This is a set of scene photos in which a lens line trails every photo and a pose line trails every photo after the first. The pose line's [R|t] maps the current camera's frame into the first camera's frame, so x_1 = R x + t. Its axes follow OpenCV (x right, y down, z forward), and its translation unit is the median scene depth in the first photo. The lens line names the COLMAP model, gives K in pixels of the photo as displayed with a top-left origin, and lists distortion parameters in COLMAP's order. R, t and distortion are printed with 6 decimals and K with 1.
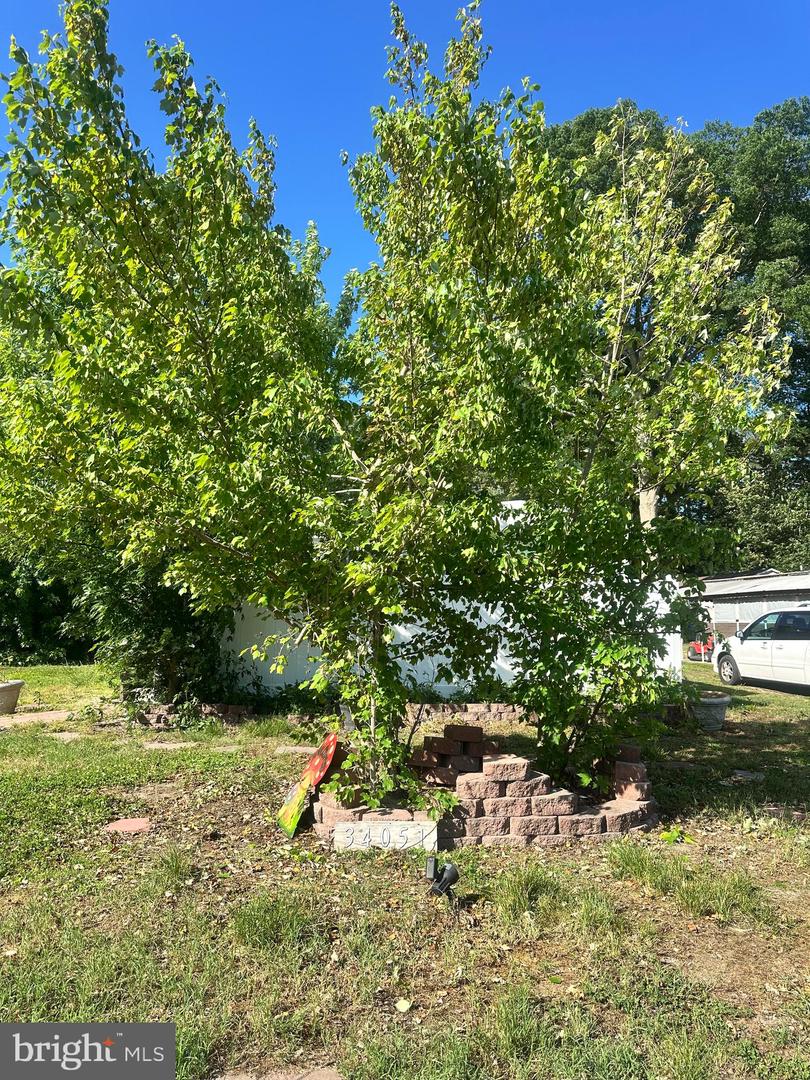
lens RADIAL K [[759.8, 0, 400.5], [0, 759.8, 493.8], [0, 0, 1]] dist [0.061317, -0.073060]
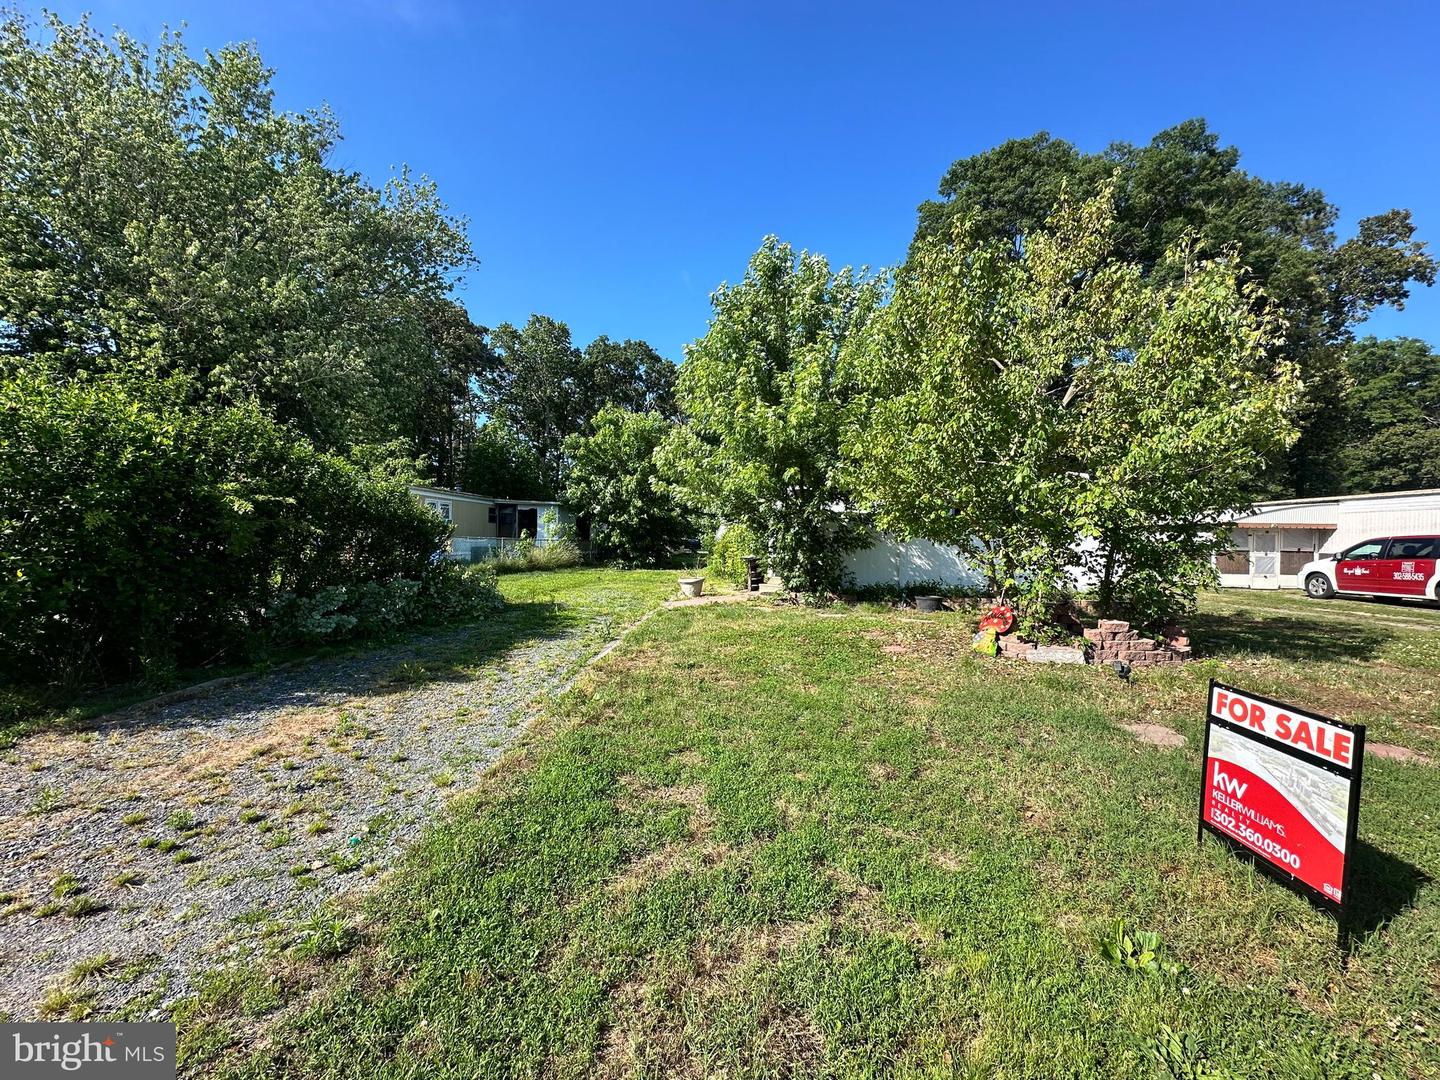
lens RADIAL K [[575.3, 0, 711.6], [0, 575.3, 543.1], [0, 0, 1]] dist [-0.001470, -0.000011]
pose [[0.992598, 0.012653, -0.120781, -0.652578], [0.007232, 0.986634, 0.162793, -0.067035], [0.121227, -0.162462, 0.979240, -0.427070]]
